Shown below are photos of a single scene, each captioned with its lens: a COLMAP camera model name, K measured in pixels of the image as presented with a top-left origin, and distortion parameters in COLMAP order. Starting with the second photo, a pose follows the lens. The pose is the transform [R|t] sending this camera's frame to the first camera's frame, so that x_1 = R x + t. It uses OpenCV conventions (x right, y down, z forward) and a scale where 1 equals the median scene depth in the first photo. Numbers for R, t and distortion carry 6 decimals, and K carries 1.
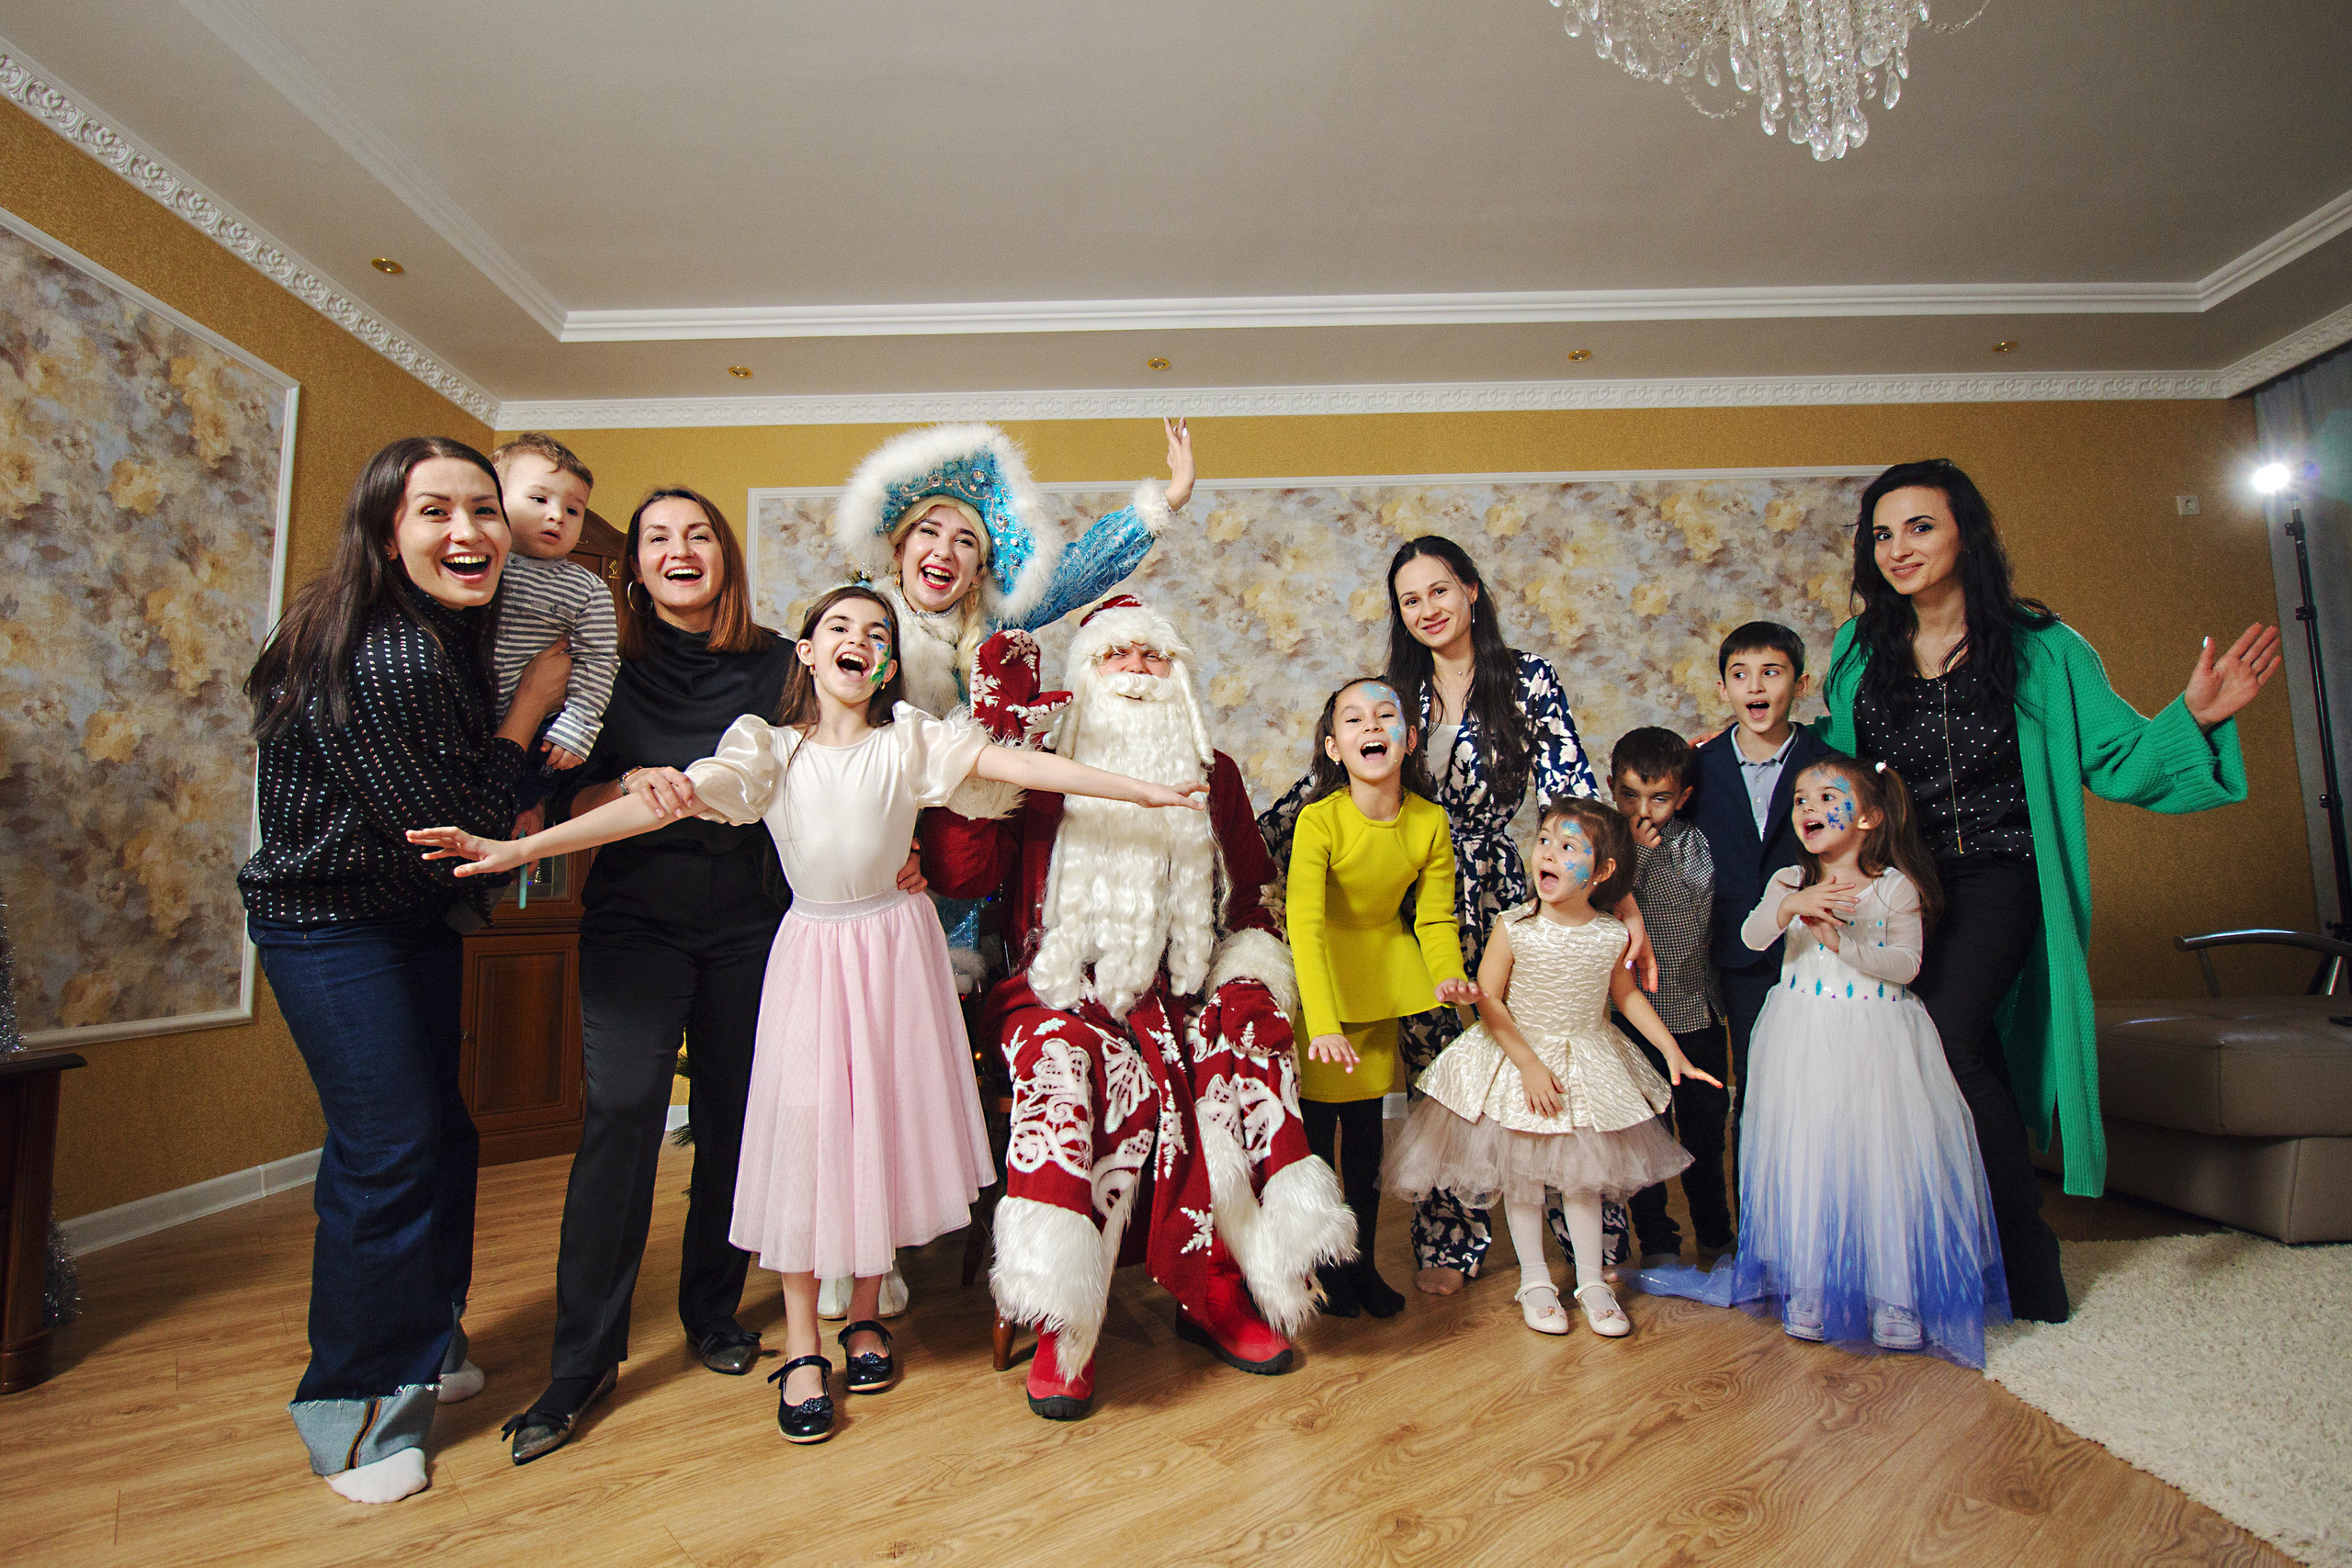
lens RADIAL K [[1040.2, 0, 1176.0], [0, 1040.2, 784.0], [0, 0, 1]] dist [-0.013924, -0.000179]
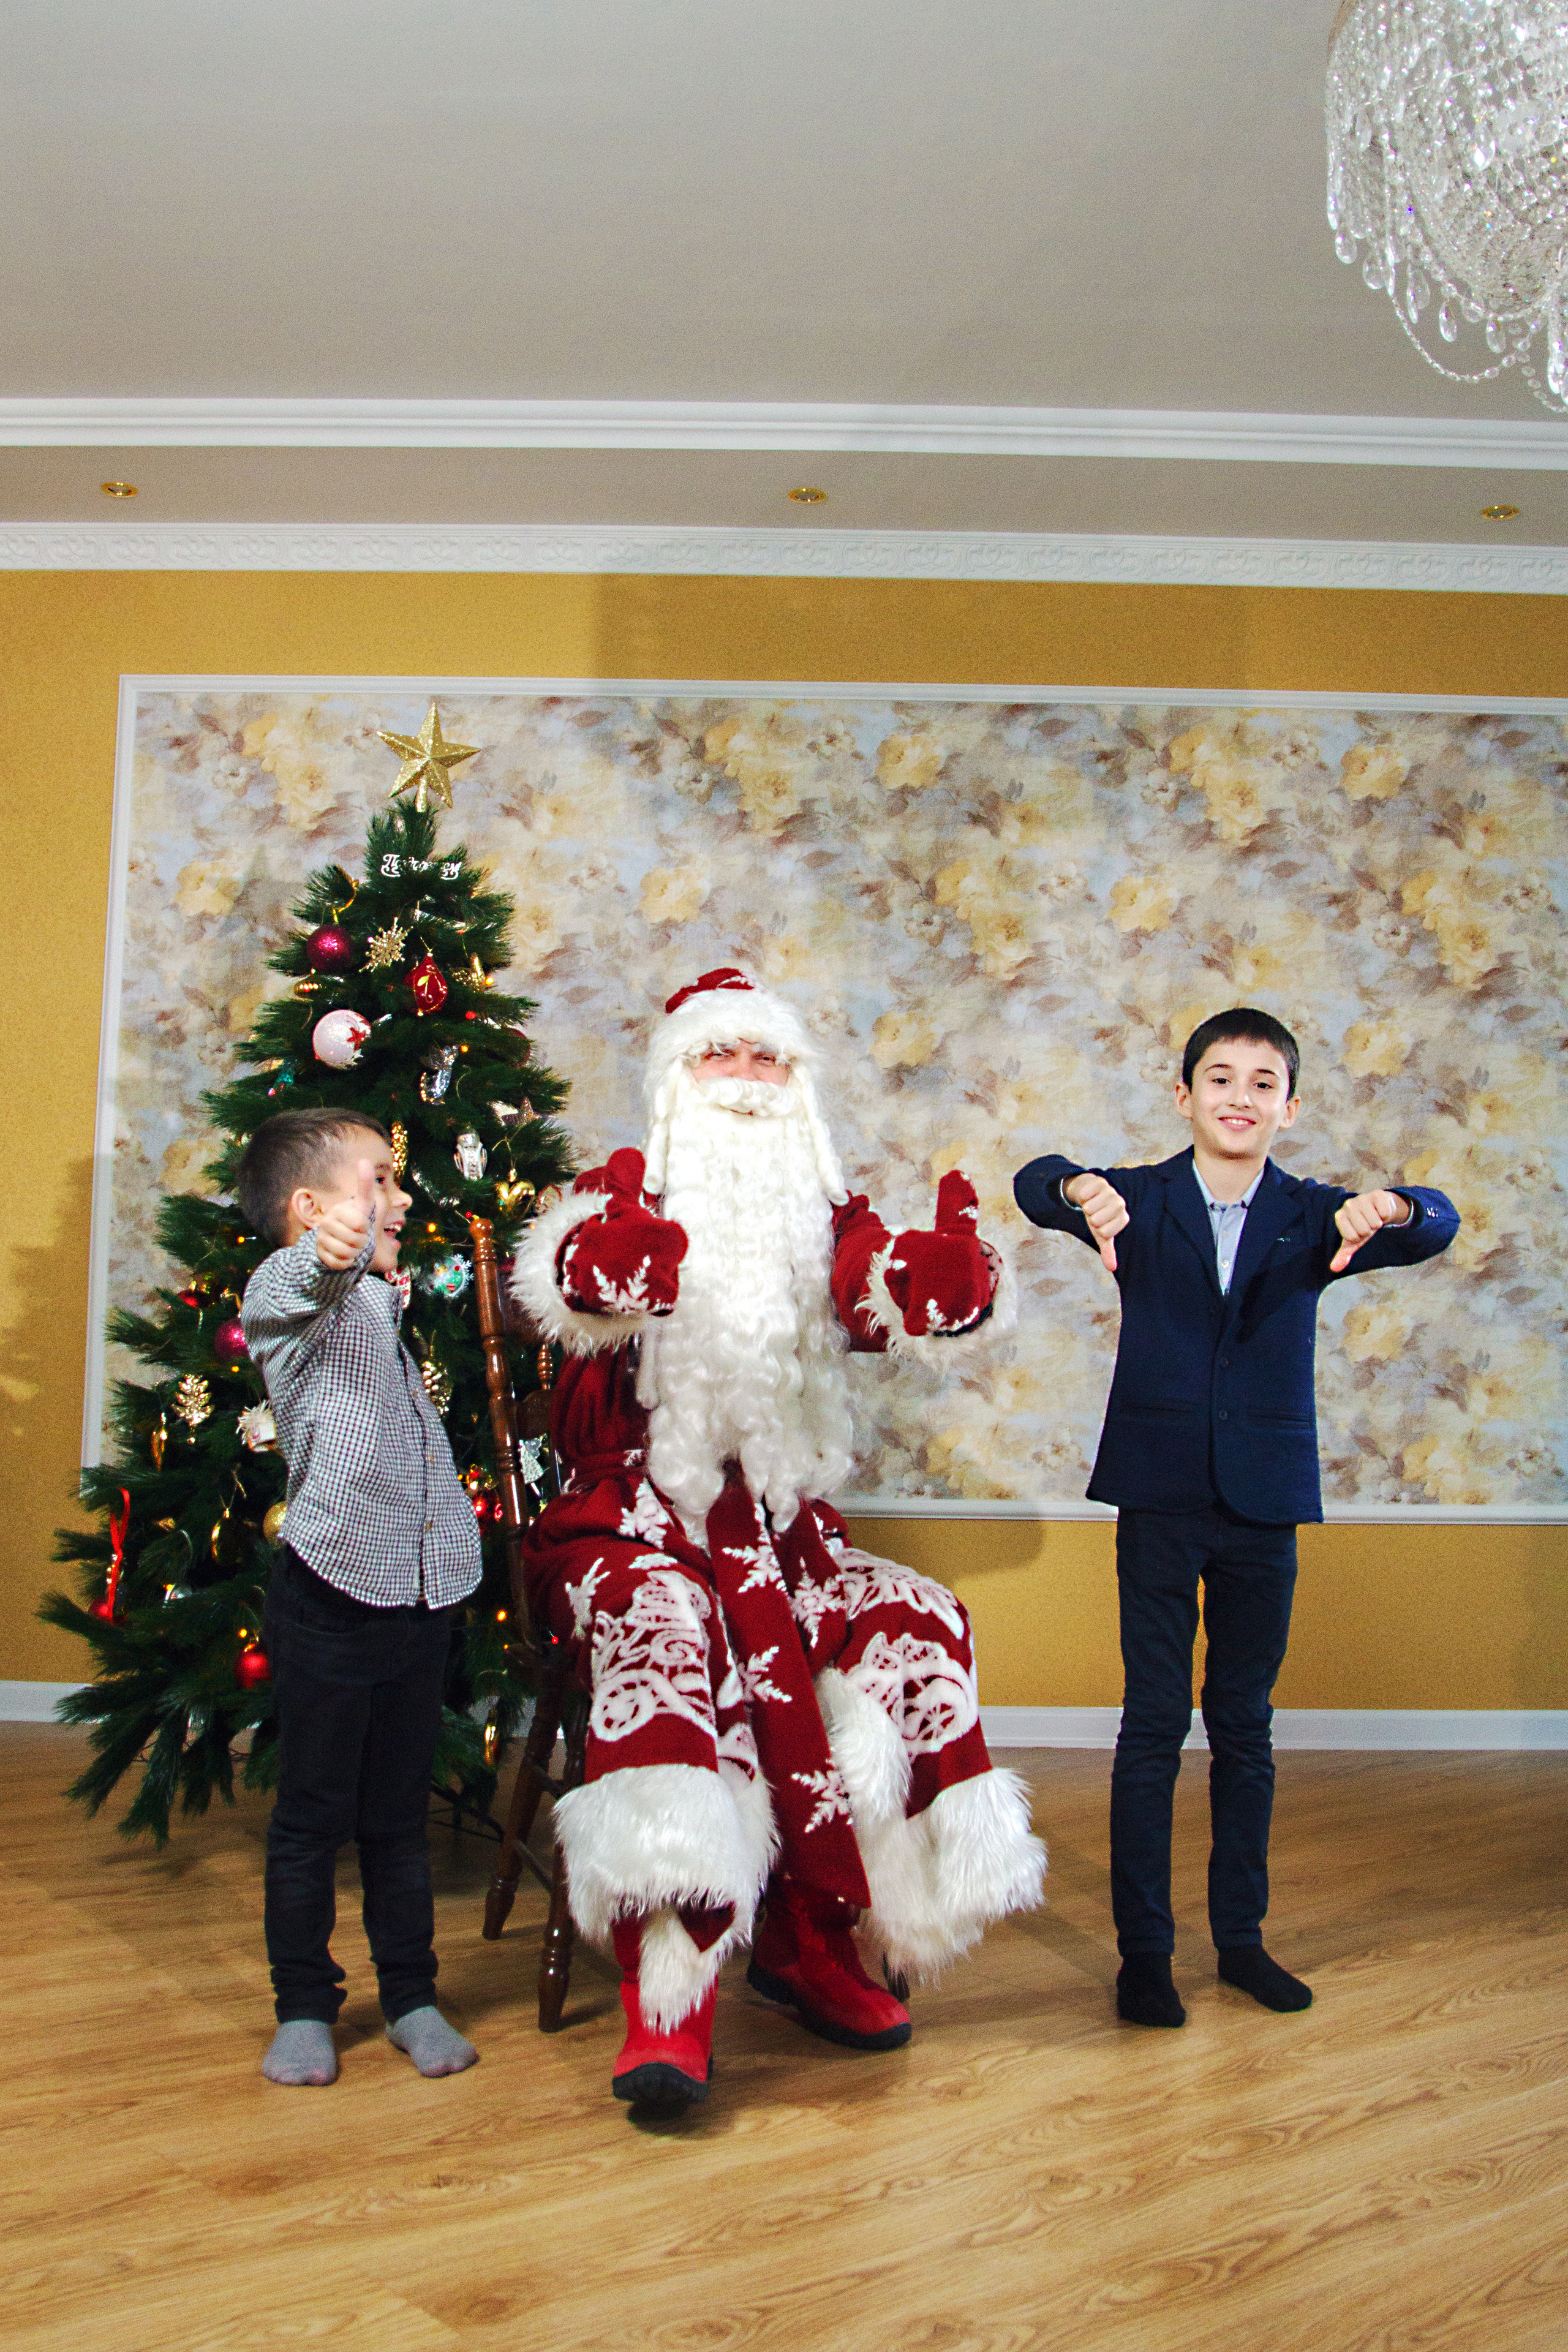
lens RADIAL K [[2285.8, 0, 784.0], [0, 2285.8, 1176.0], [0, 0, 1]] dist [-0.113939, 0.030009]
pose [[0.999317, 0.035755, -0.009286, -0.007465], [-0.035367, 0.998610, 0.039073, -0.120047], [0.010670, -0.038718, 0.999193, -0.642072]]
